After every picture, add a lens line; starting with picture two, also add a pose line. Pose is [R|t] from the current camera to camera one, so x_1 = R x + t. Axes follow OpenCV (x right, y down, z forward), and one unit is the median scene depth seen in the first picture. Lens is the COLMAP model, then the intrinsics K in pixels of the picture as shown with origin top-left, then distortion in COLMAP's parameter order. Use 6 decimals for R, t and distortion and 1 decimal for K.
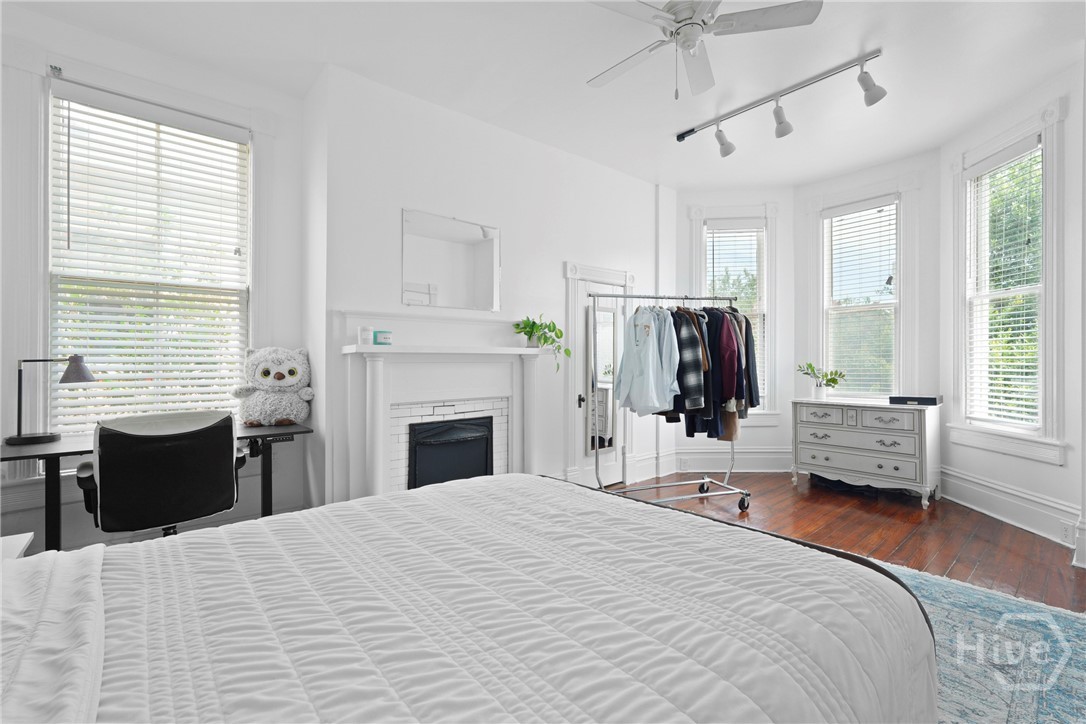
lens RADIAL K [[479.6, 0, 544.8], [0, 479.6, 362.5], [0, 0, 1]] dist [-0.012193, 0.003837]
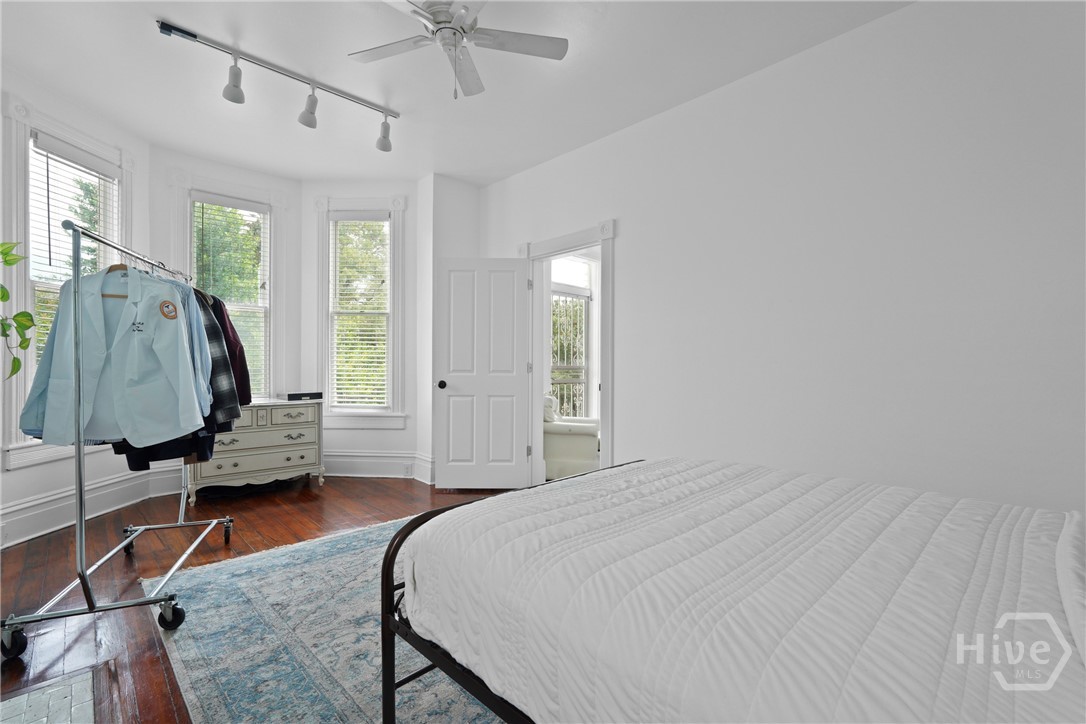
lens RADIAL K [[479.6, 0, 542.7], [0, 479.6, 370.1], [0, 0, 1]] dist [-0.012193, 0.003837]
pose [[-0.063119, -0.009400, 0.997962, -0.422971], [-0.008072, 0.999928, 0.008908, 0.002071], [-0.997973, -0.007493, -0.063190, 0.505538]]
